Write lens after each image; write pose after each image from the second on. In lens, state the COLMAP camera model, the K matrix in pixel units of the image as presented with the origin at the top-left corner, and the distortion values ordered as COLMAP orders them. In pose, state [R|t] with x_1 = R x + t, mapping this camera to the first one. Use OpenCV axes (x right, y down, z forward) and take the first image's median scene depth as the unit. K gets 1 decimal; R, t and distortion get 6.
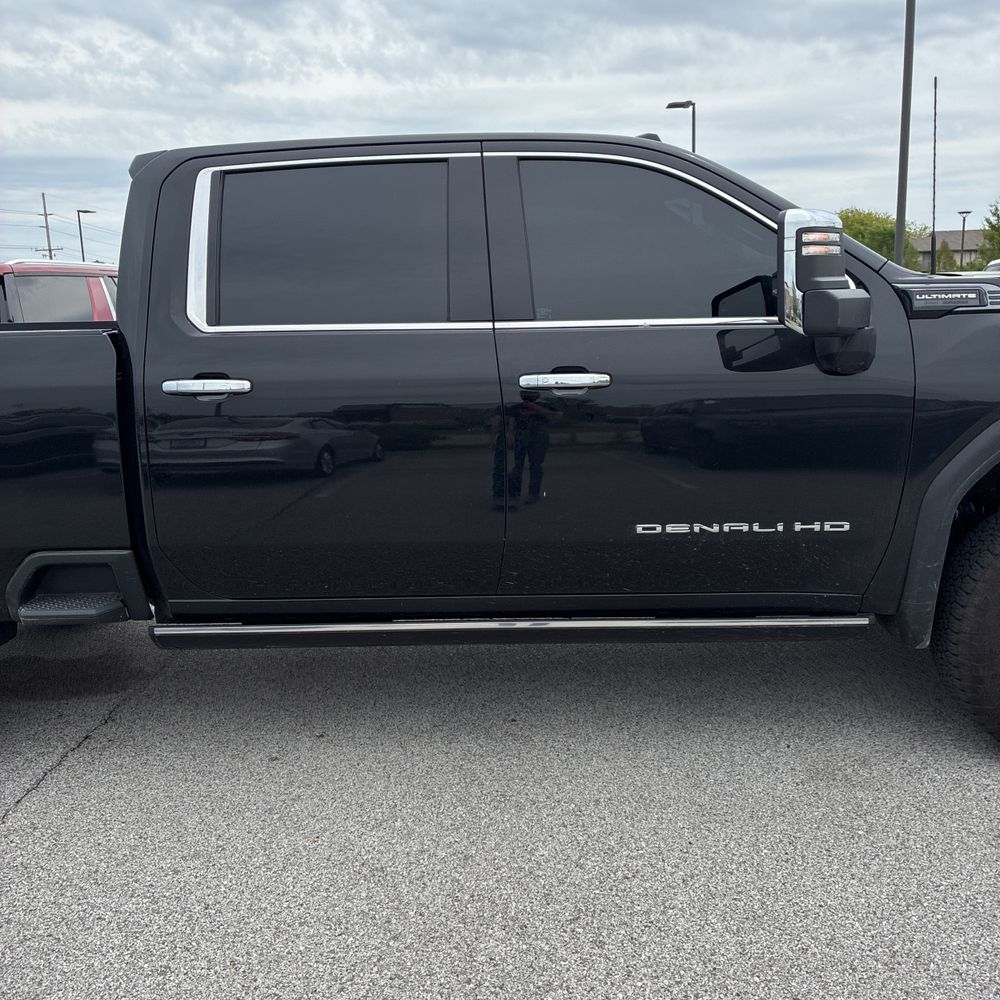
lens RADIAL K [[1001.3, 0, 499.5], [0, 1001.3, 496.7], [0, 0, 1]] dist [0.035031, -0.020019]
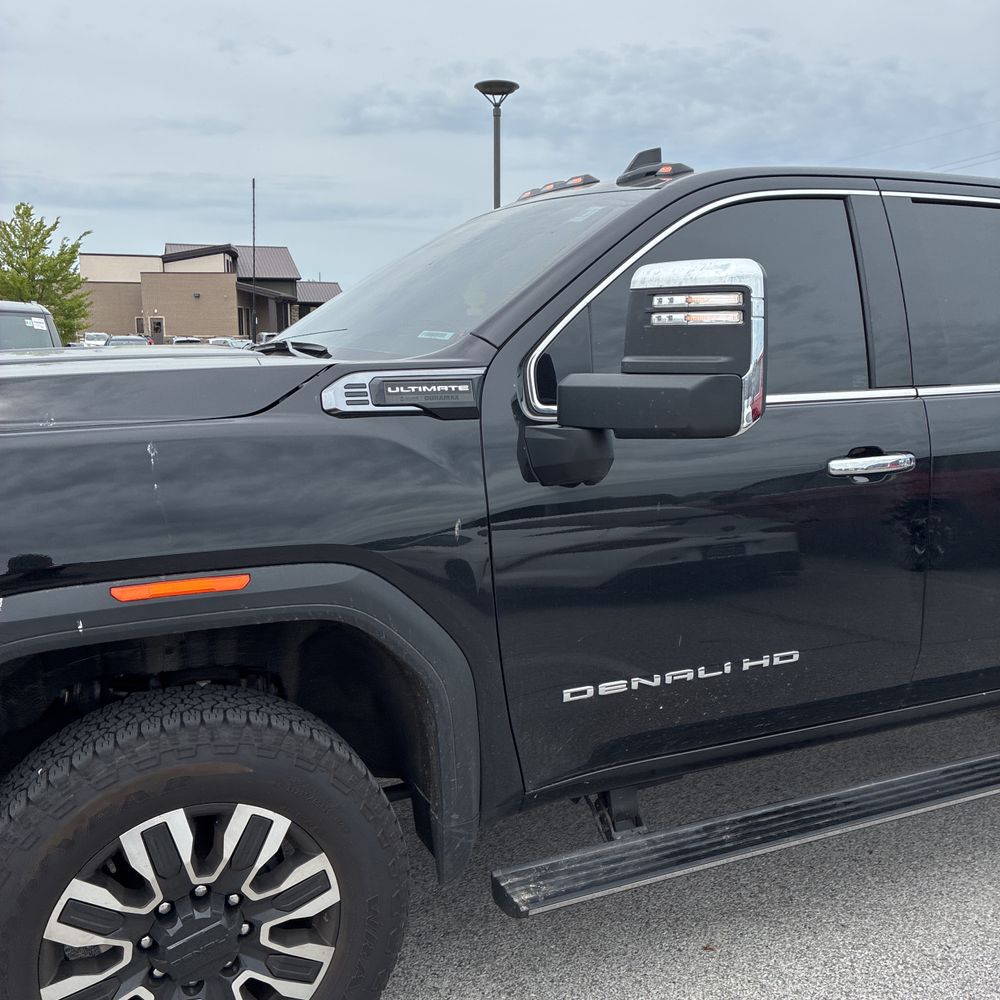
lens RADIAL K [[1040.8, 0, 497.9], [0, 1040.8, 504.6], [0, 0, 1]] dist [0.054912, -0.027858]
pose [[-0.901035, 0.099859, -0.422094, 0.713475], [-0.058022, 0.936642, 0.345450, -0.488720], [0.429847, 0.335754, -0.838153, 2.227066]]
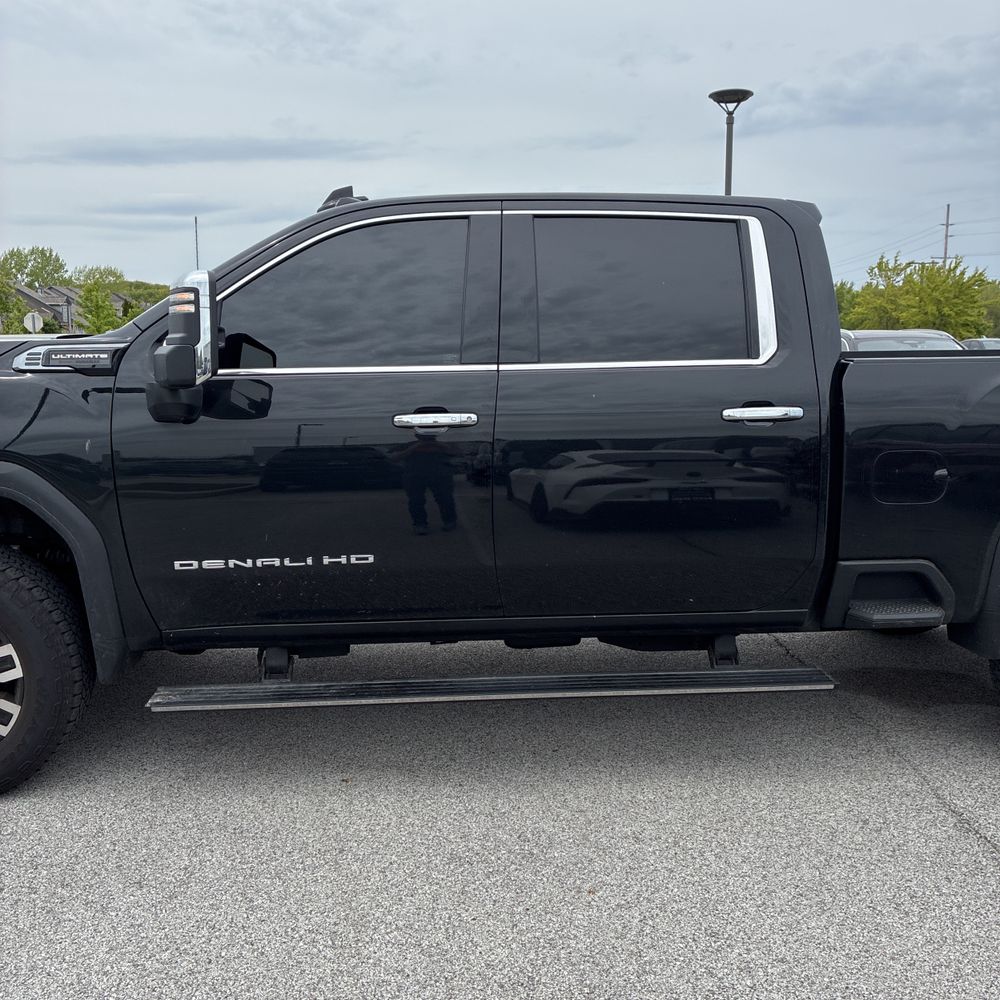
lens RADIAL K [[1028.8, 0, 465.8], [0, 1028.8, 494.9], [0, 0, 1]] dist [0.149529, -0.400811]
pose [[-0.996737, 0.046162, -0.066211, 0.125912], [0.021101, 0.940809, 0.338281, -0.542348], [0.077908, 0.335780, -0.938713, 2.705143]]
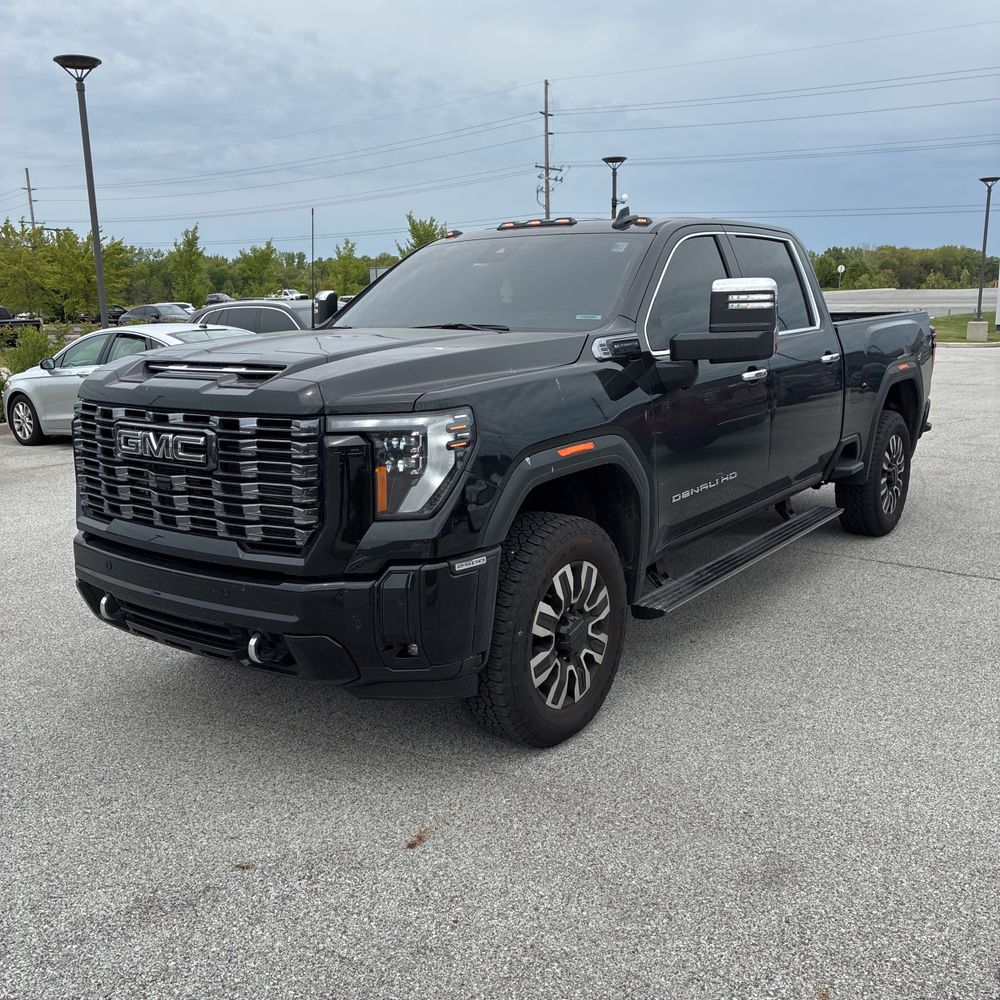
lens RADIAL K [[1042.1, 0, 500.0], [0, 1042.1, 500.0], [0, 0, 1]] dist [0.043781, -0.034758]
pose [[-0.576909, 0.205013, -0.790662, 1.674205], [-0.117471, 0.937101, 0.328697, -0.557618], [0.808317, 0.282508, -0.516539, 2.227412]]
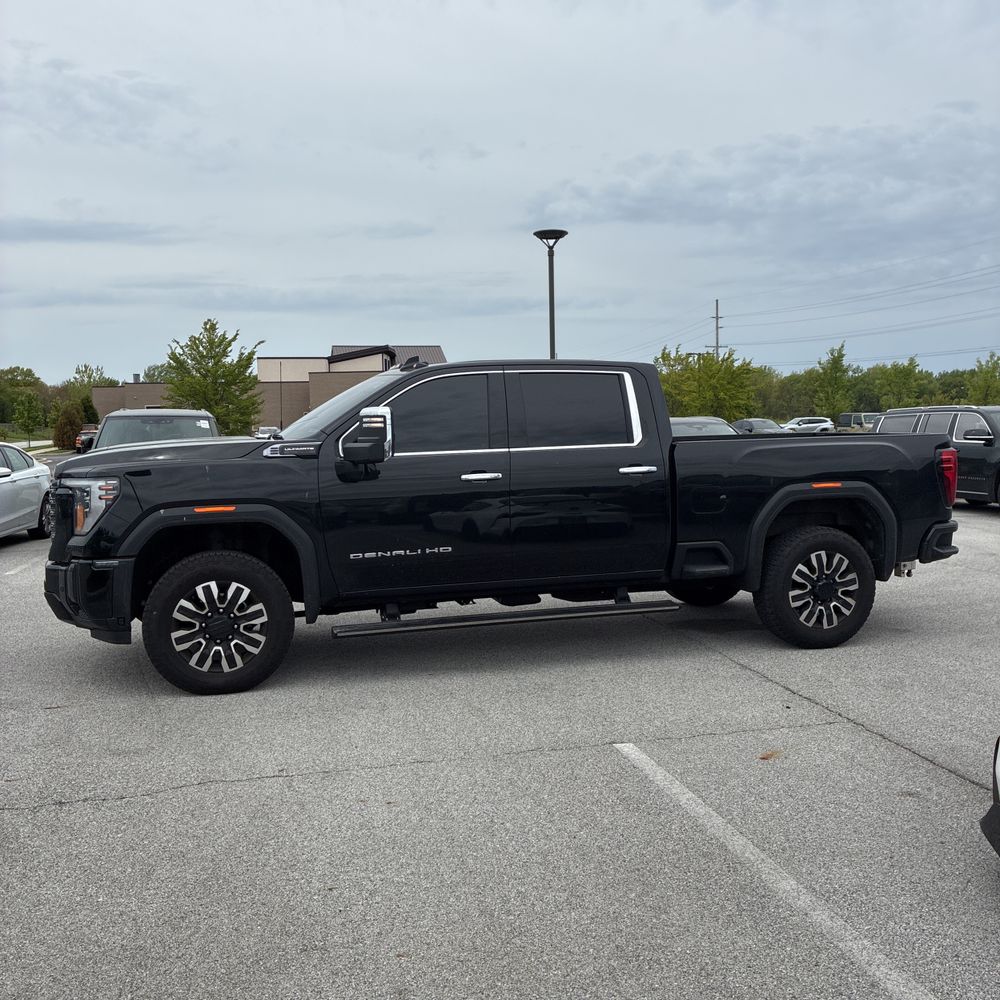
lens RADIAL K [[1057.1, 0, 498.2], [0, 1057.1, 487.5], [0, 0, 1]] dist [0.113865, -0.185529]
pose [[-0.956578, 0.067738, -0.283497, 0.682088], [-0.007656, 0.966447, 0.256752, -0.796616], [0.291376, 0.247774, -0.923963, 3.717816]]
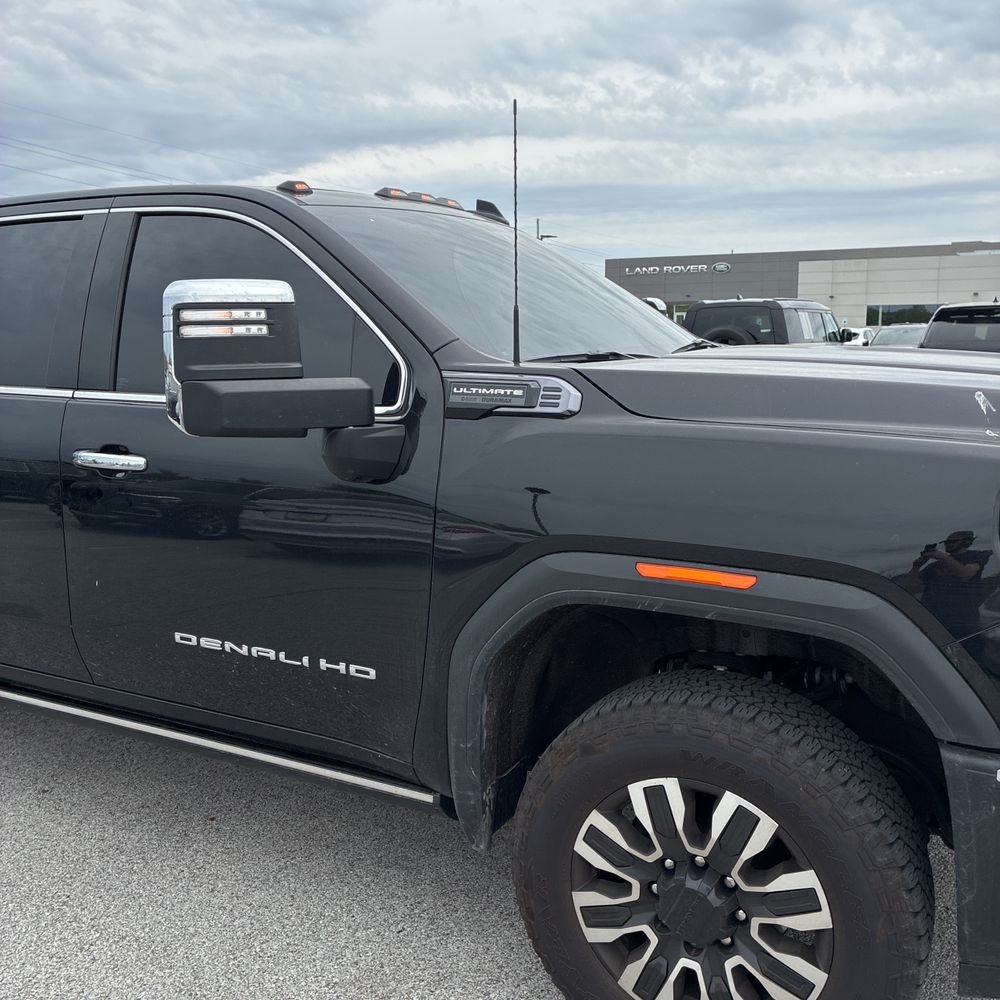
lens RADIAL K [[988.6, 0, 537.6], [0, 988.6, 479.5], [0, 0, 1]] dist [0.053274, -0.032640]
pose [[0.907507, 0.088599, -0.410586, 0.761626], [-0.101382, 0.994803, -0.009418, -0.126466], [0.407617, 0.050173, 0.911773, 0.337117]]
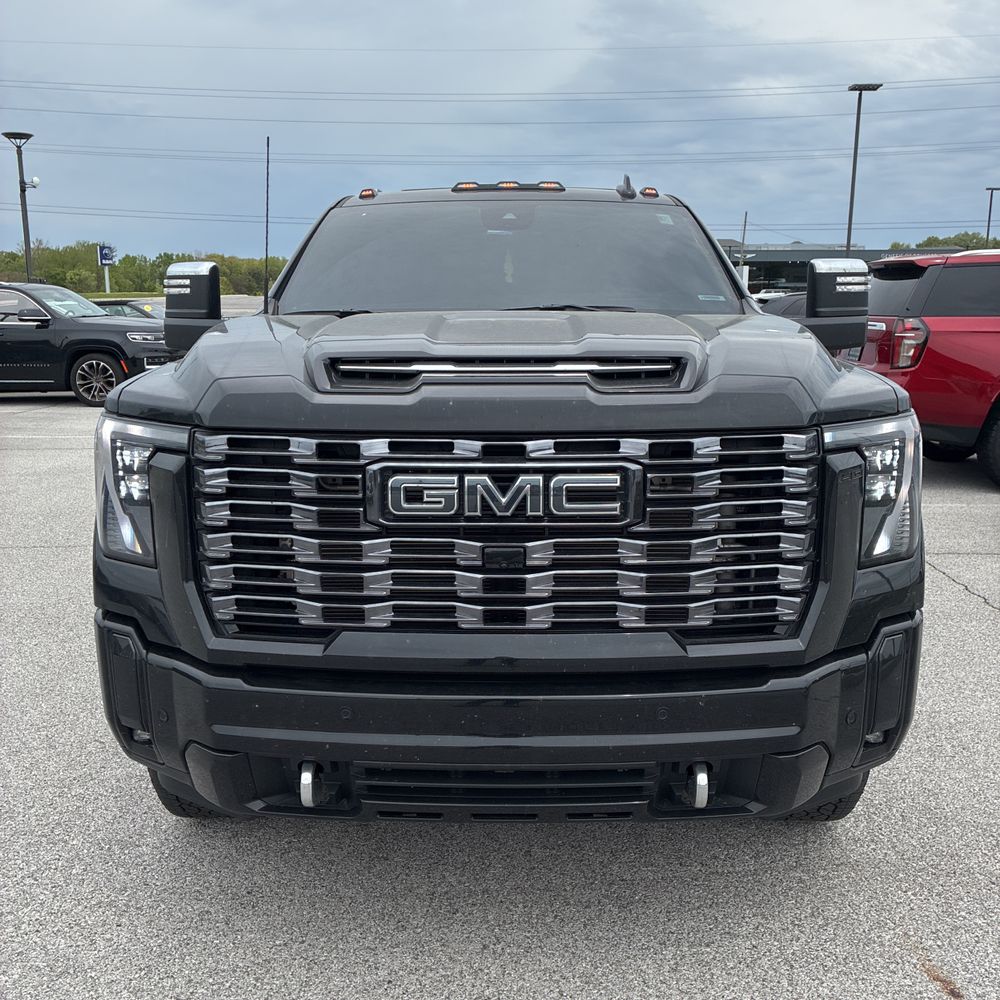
lens RADIAL K [[1024.7, 0, 509.9], [0, 1024.7, 512.7], [0, 0, 1]] dist [0.045733, -0.040654]
pose [[0.020003, 0.244433, -0.969460, 1.625694], [-0.192724, 0.952411, 0.236158, -0.334433], [0.981049, 0.182115, 0.066160, 1.243642]]
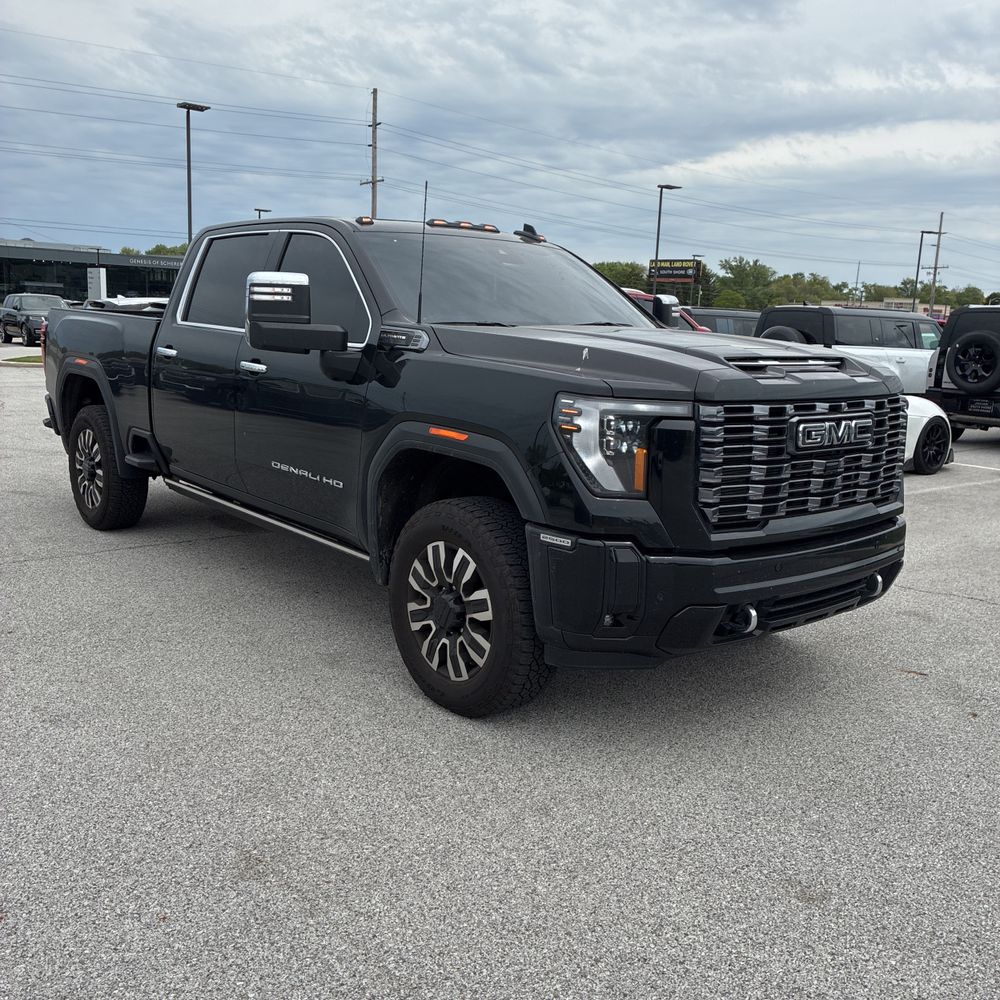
lens RADIAL K [[1021.7, 0, 558.4], [0, 1021.7, 497.7], [0, 0, 1]] dist [0.020139, 0.000725]
pose [[0.695742, 0.189661, -0.692800, 1.600840], [-0.203427, 0.977049, 0.063186, -0.111314], [0.688884, 0.096973, 0.718356, 0.141881]]
